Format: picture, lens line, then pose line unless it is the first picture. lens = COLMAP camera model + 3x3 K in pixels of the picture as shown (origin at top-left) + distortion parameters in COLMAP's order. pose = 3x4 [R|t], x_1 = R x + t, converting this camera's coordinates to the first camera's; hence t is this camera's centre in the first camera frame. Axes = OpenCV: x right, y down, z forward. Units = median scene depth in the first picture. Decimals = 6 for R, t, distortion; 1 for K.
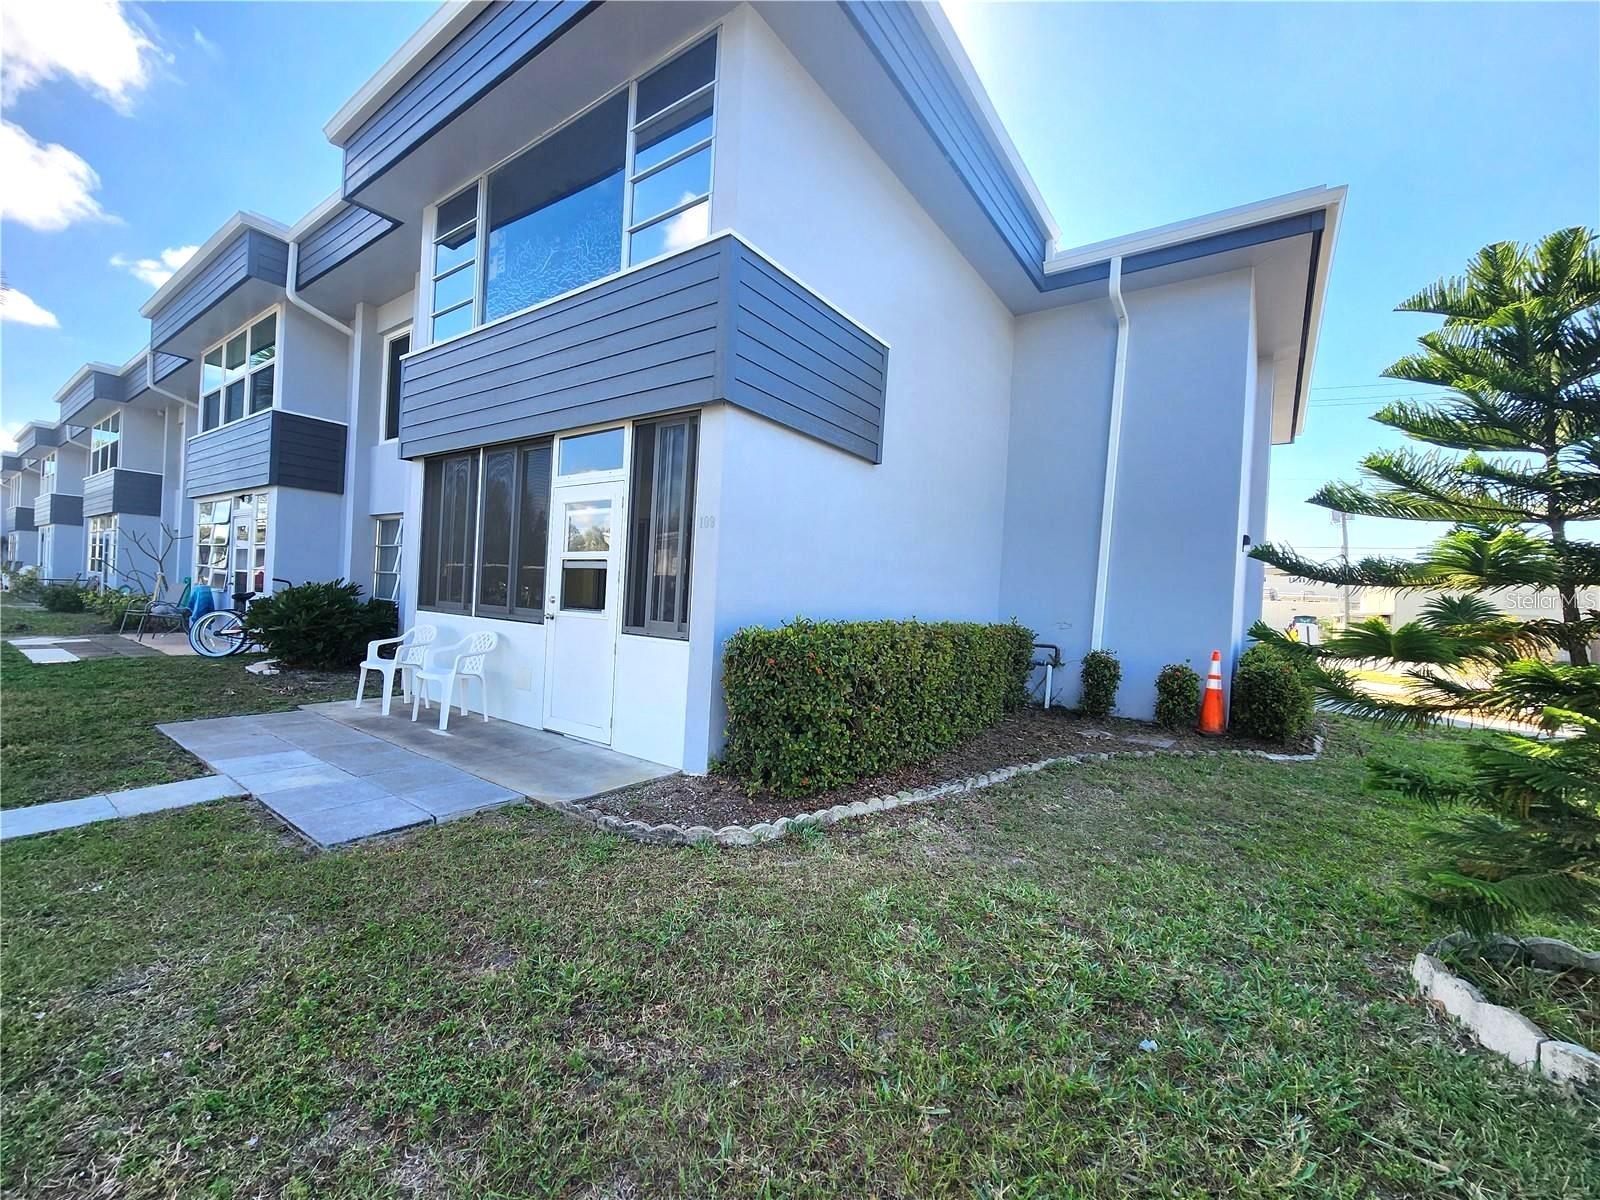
lens RADIAL K [[656.8, 0, 798.7], [0, 656.8, 600.2], [0, 0, 1]] dist [-0.004750, 0.000960]
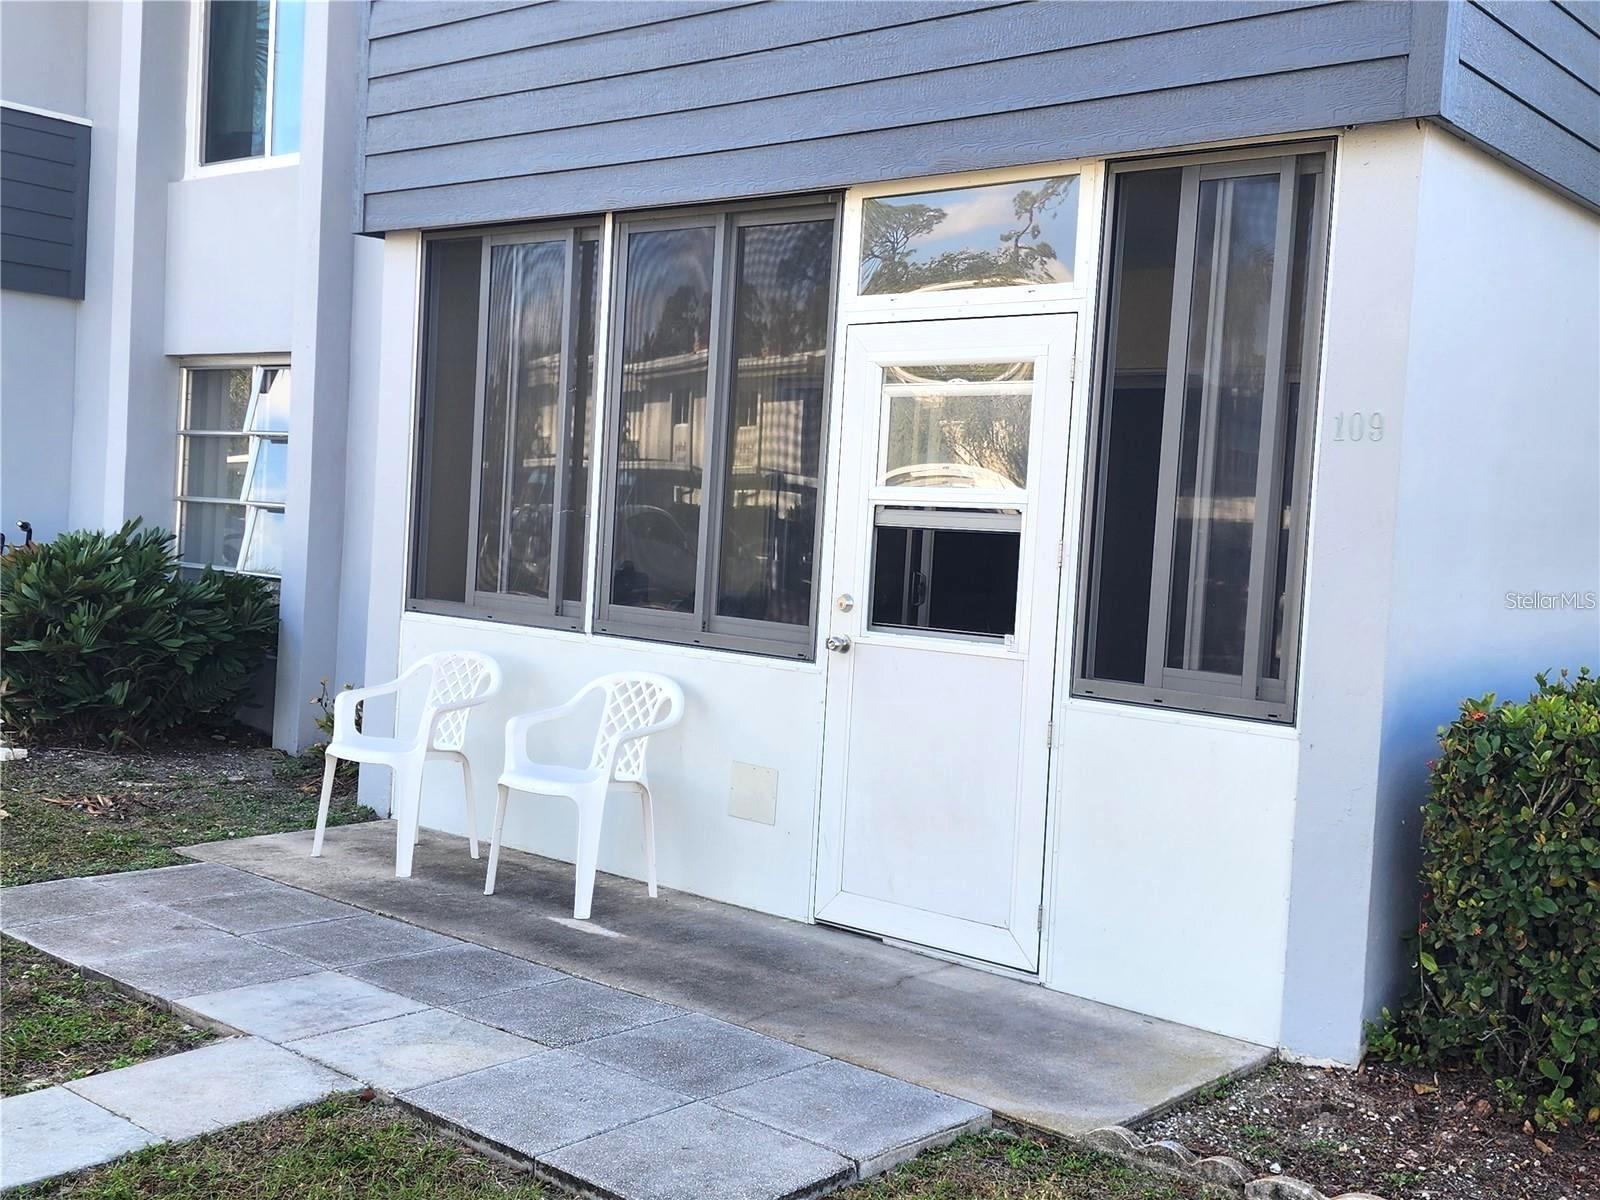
lens RADIAL K [[1740.2, 0, 807.6], [0, 1740.2, 586.0], [0, 0, 1]] dist [0.055771, 0.000000]
pose [[0.996432, 0.009865, -0.083815, -0.313427], [-0.007446, 0.999548, 0.029134, -0.042871], [0.084065, -0.028406, 0.996055, -0.065308]]
